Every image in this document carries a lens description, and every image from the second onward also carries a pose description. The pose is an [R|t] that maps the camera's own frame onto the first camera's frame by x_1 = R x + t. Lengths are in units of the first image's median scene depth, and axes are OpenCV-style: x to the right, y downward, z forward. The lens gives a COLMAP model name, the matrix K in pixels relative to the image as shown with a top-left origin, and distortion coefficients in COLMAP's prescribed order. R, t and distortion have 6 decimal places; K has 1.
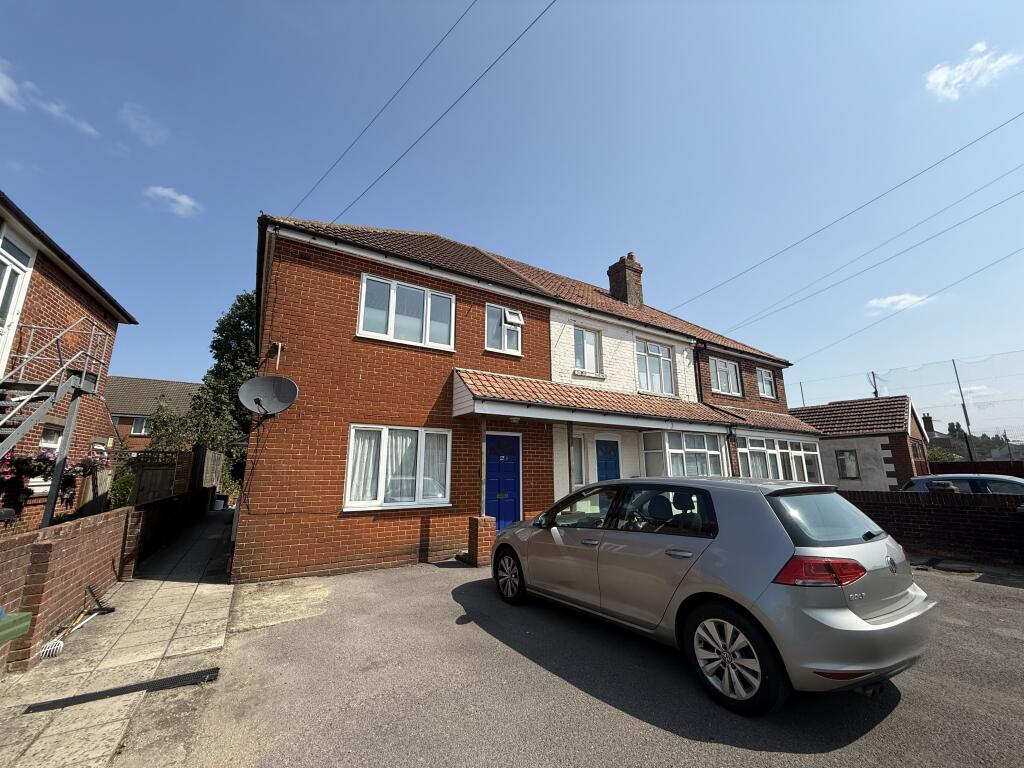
lens RADIAL K [[408.1, 0, 509.5], [0, 408.1, 385.1], [0, 0, 1]] dist [0.000560, 0.000210]
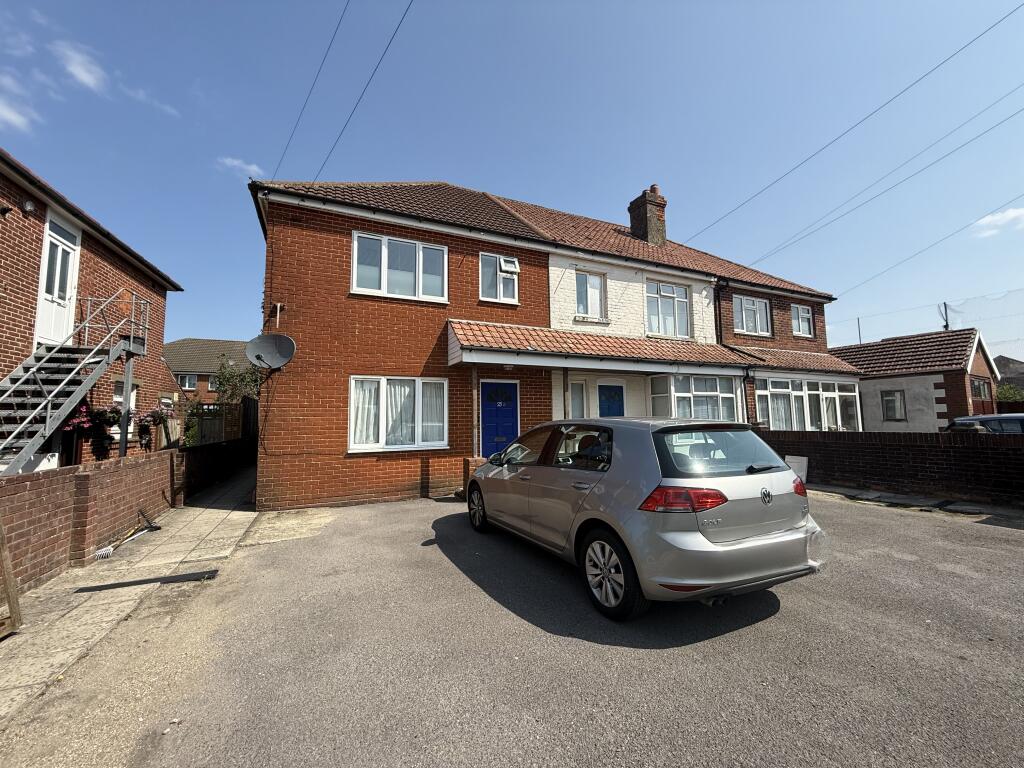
lens RADIAL K [[408.1, 0, 509.5], [0, 408.1, 385.1], [0, 0, 1]] dist [0.000560, 0.000210]
pose [[0.991917, -0.022301, -0.124911, 0.150941], [0.037751, 0.991722, 0.122727, 0.002636], [0.121140, -0.126451, 0.984548, -0.025333]]
